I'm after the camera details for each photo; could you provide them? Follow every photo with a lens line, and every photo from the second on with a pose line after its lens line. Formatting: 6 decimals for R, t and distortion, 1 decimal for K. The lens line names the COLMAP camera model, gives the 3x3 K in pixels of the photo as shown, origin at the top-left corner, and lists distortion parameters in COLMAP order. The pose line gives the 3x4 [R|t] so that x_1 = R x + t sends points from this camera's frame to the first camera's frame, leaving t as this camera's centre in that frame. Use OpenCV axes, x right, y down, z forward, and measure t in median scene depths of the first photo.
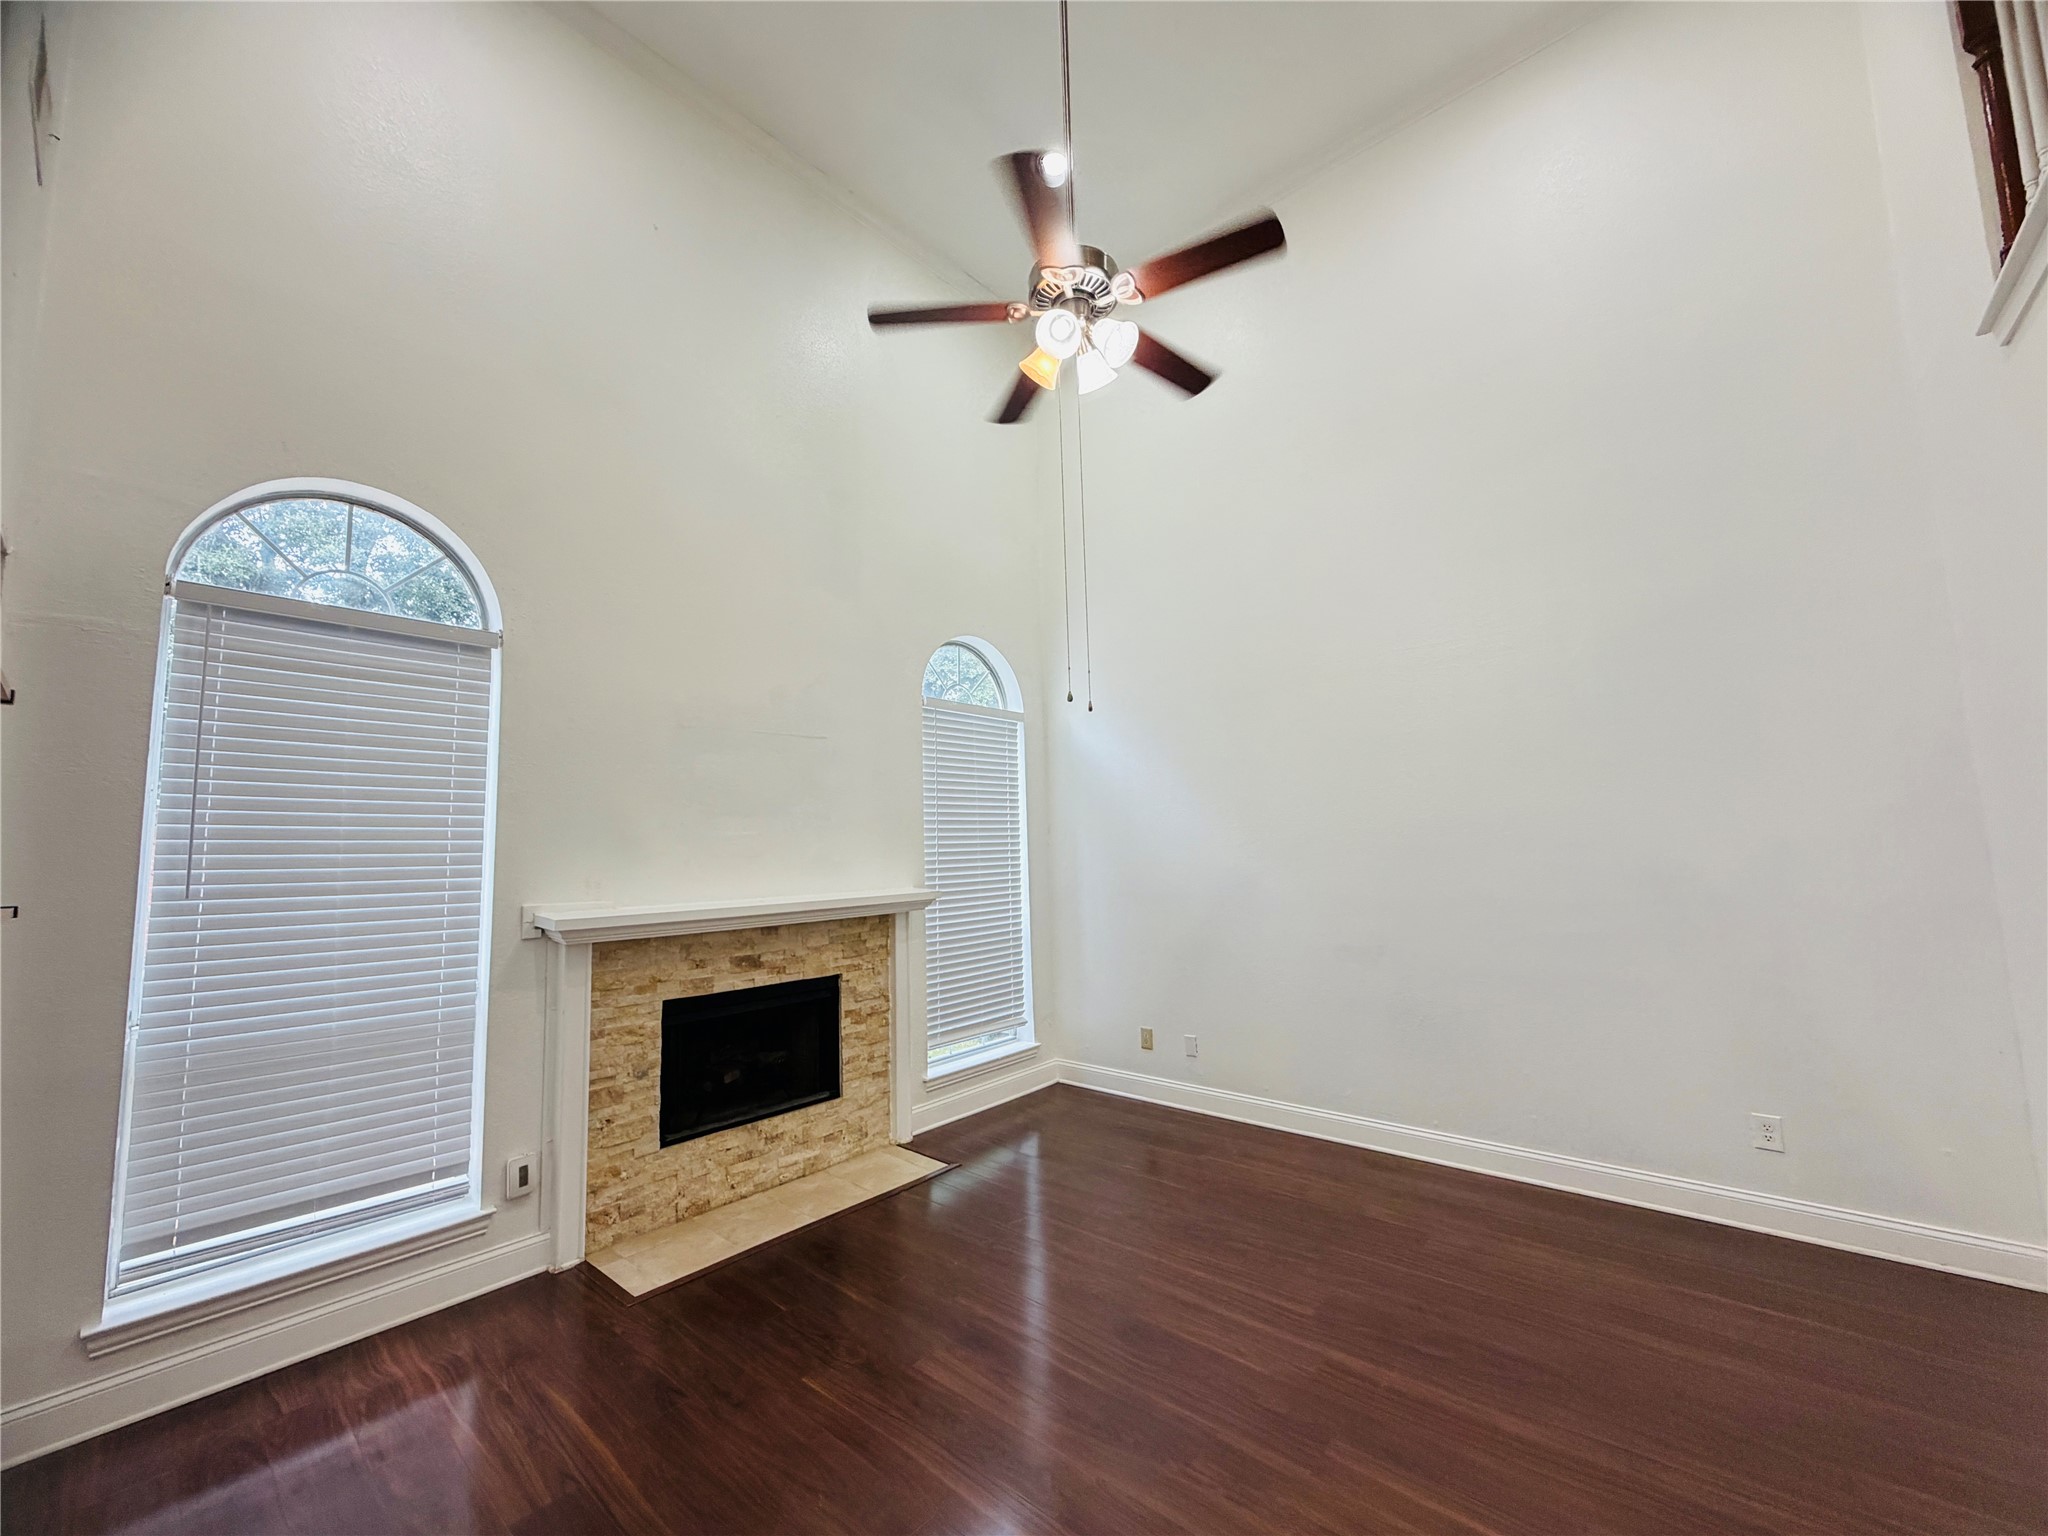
lens RADIAL K [[809.6, 0, 1024.0], [0, 809.6, 768.0], [0, 0, 1]] dist [-0.000229, 0.000141]
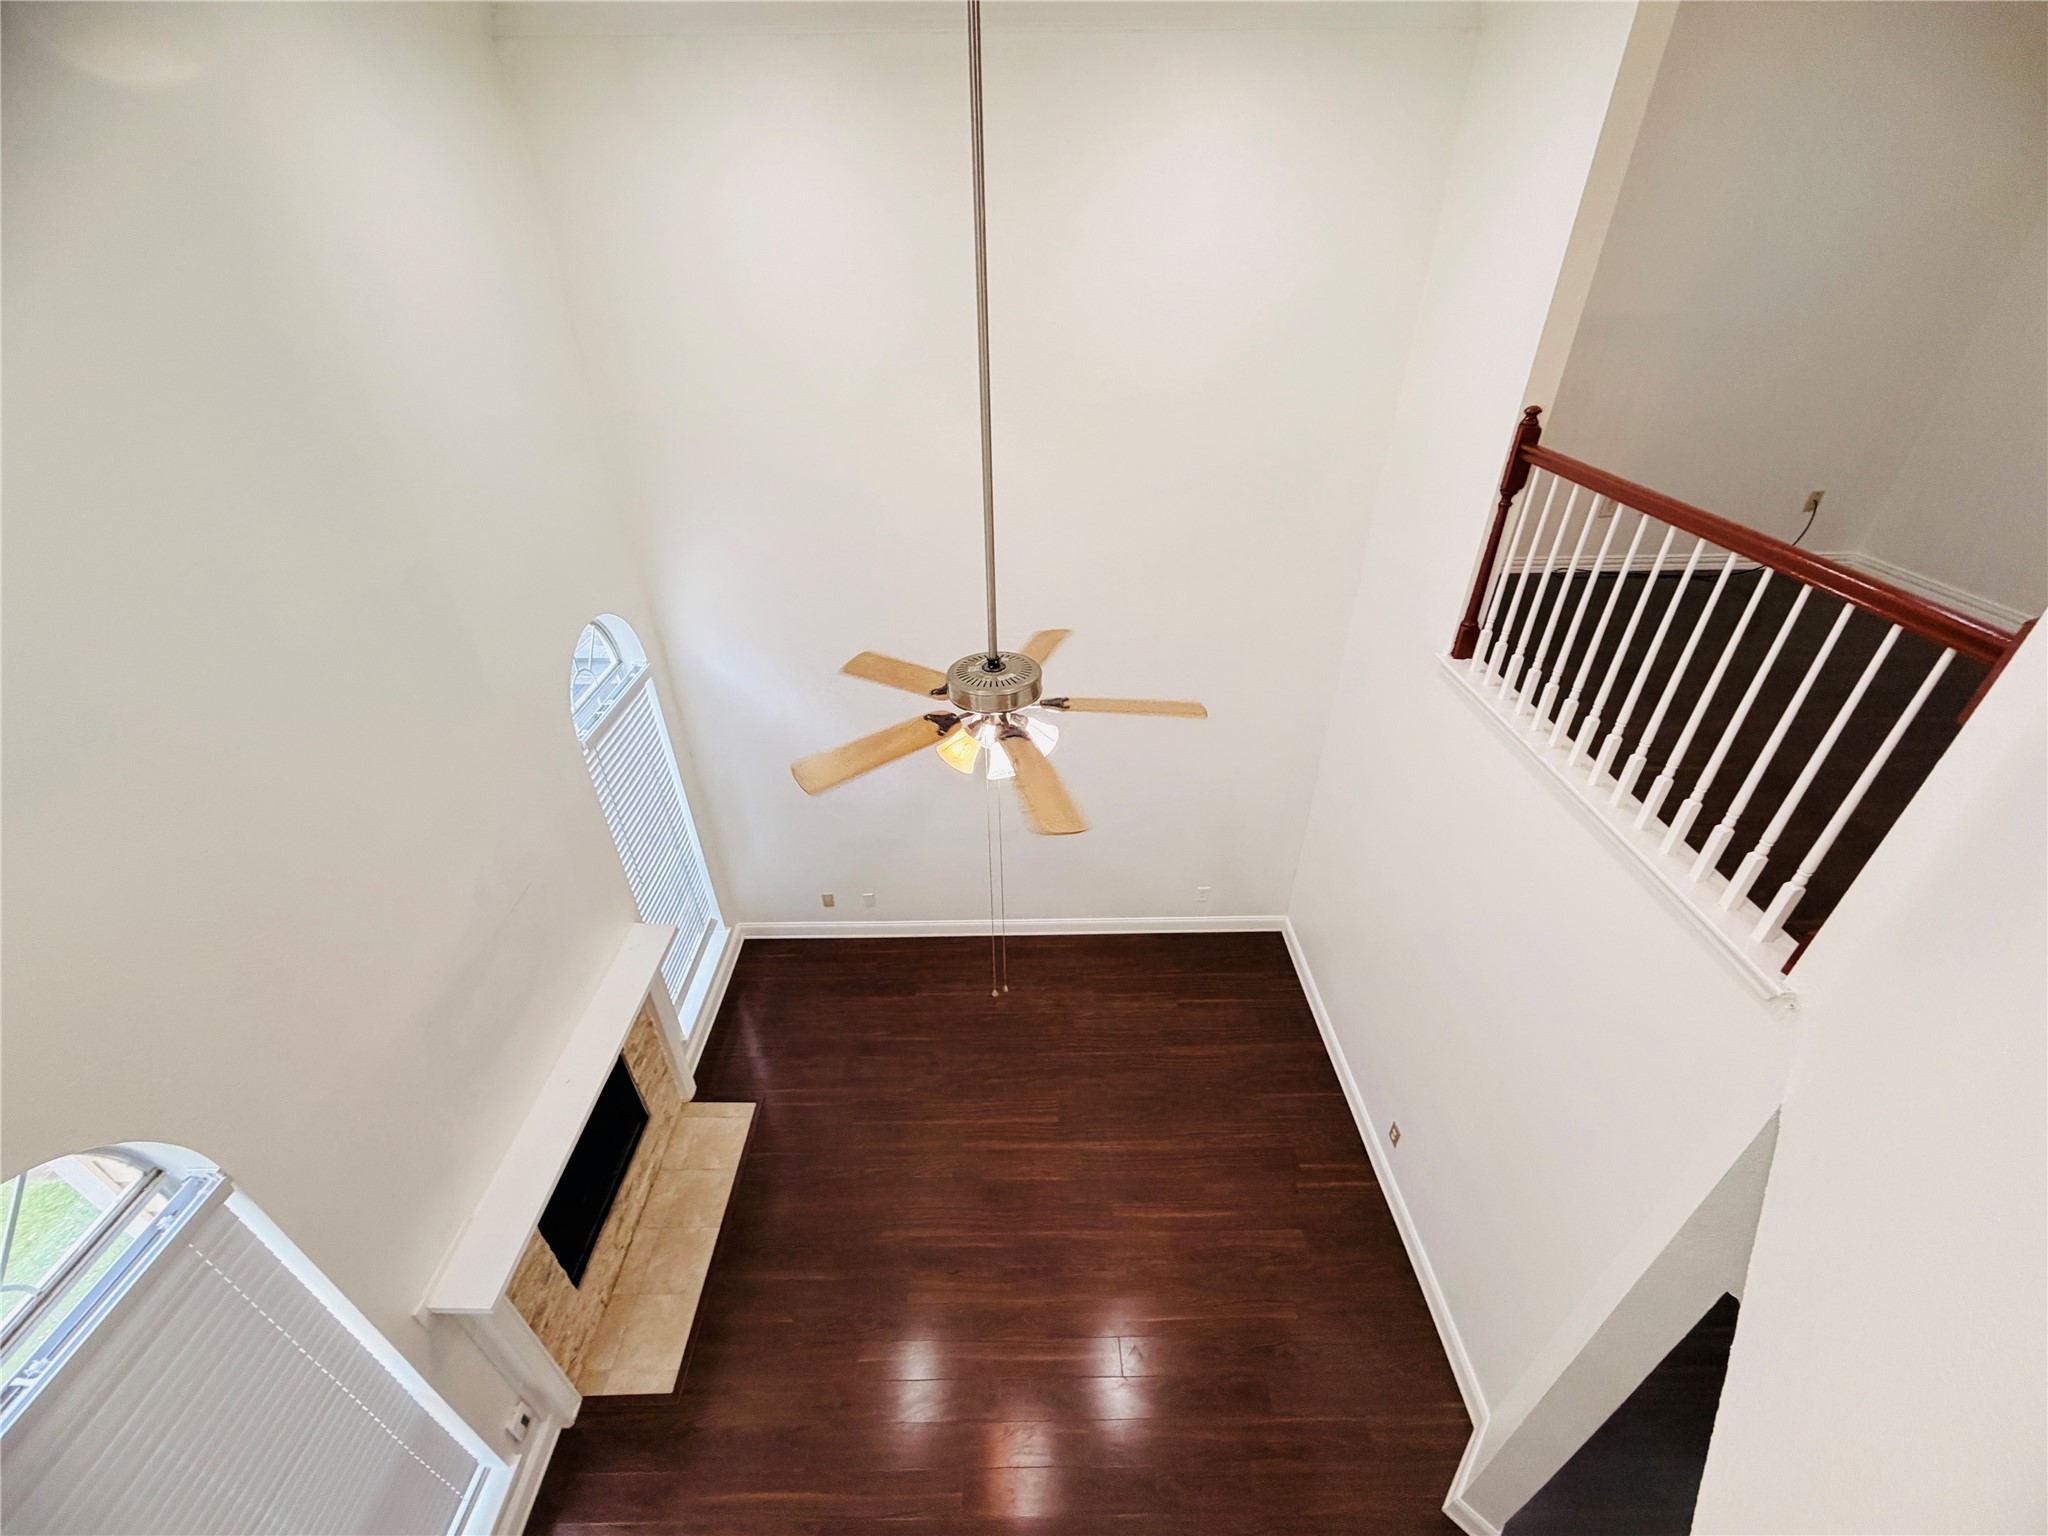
lens RADIAL K [[815.6, 0, 1018.8], [0, 815.6, 768.5], [0, 0, 1]] dist [-0.000094, 0.000448]
pose [[0.746010, -0.349400, 0.566912, -0.414978], [-0.071314, 0.804491, 0.589669, -0.906430], [-0.662105, -0.480328, 0.575241, 0.313840]]
